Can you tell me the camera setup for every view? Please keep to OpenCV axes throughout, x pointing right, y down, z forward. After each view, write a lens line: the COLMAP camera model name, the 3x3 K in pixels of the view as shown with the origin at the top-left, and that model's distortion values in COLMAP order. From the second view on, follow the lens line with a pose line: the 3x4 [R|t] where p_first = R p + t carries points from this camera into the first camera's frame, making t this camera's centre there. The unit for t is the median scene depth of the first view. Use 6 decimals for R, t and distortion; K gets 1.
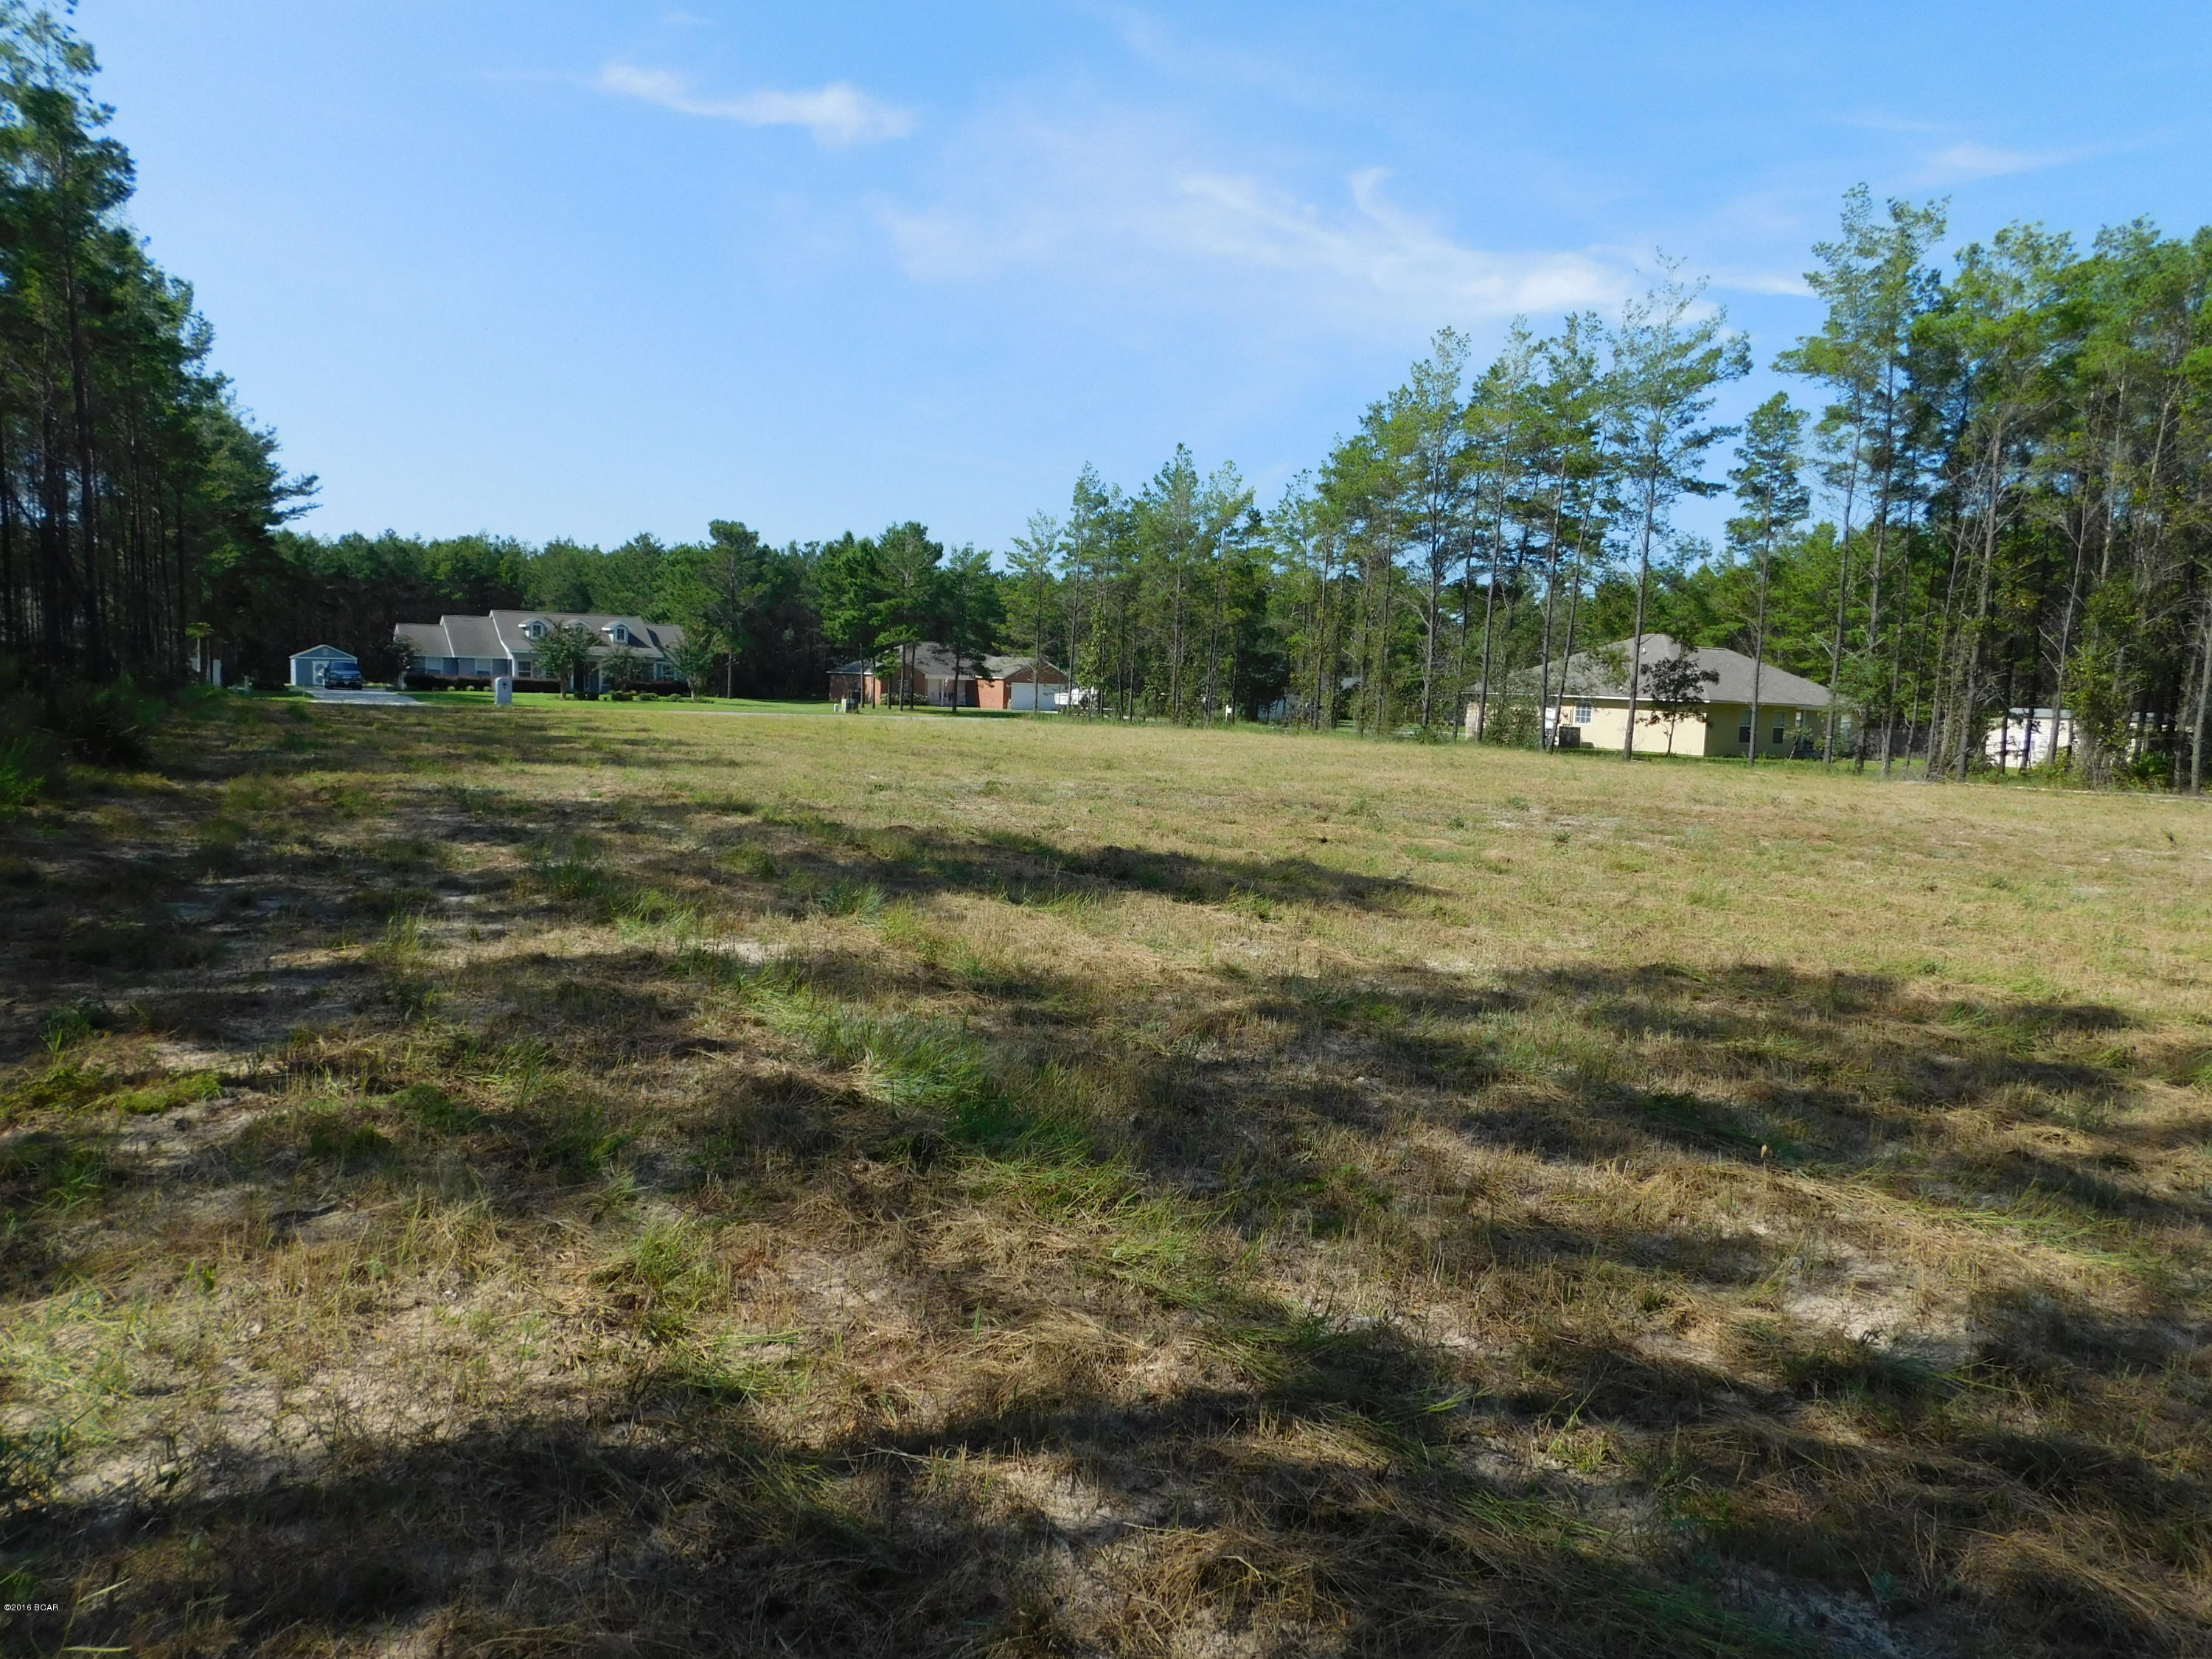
lens RADIAL K [[1461.1, 0, 1117.5], [0, 1461.1, 831.9], [0, 0, 1]] dist [-0.048515, 0.041892]
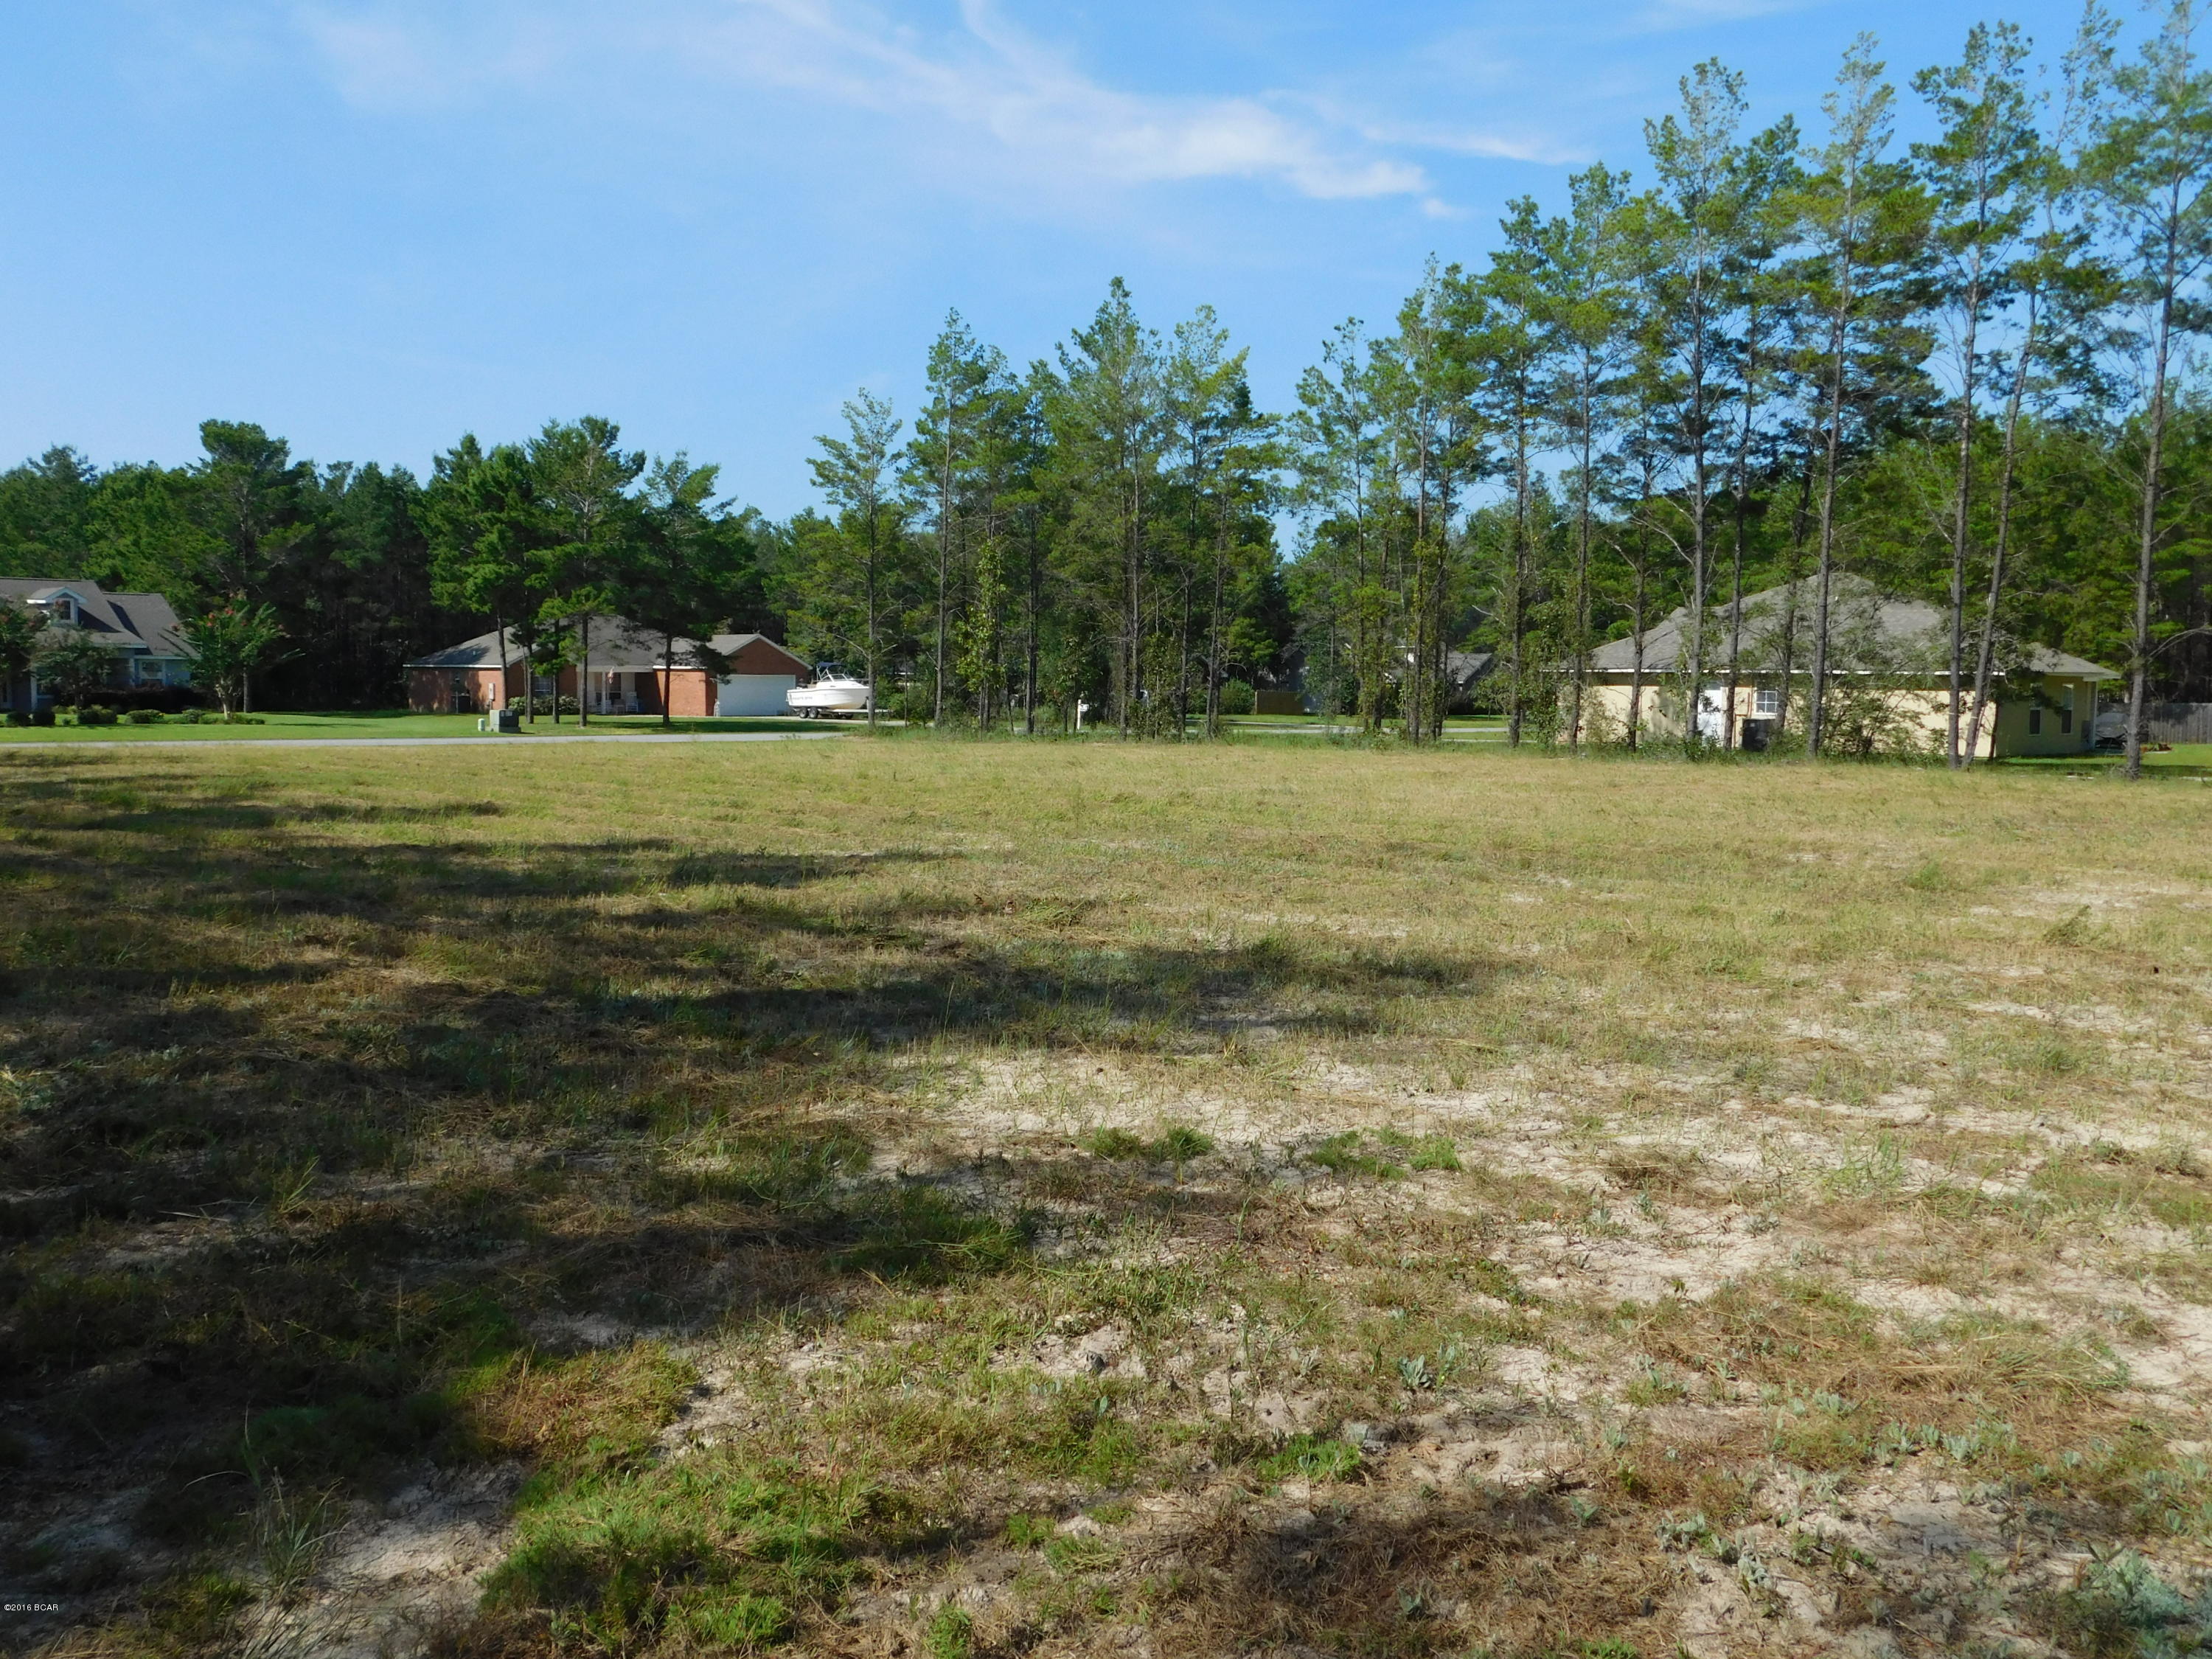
lens RADIAL K [[1954.2, 0, 1102.0], [0, 1954.2, 829.3], [0, 0, 1]] dist [-0.002561, 0.003588]
pose [[0.976351, -0.044985, 0.211458, -0.112323], [0.048643, 0.998743, -0.012126, -0.018882], [-0.210646, 0.022125, 0.977312, 0.151954]]
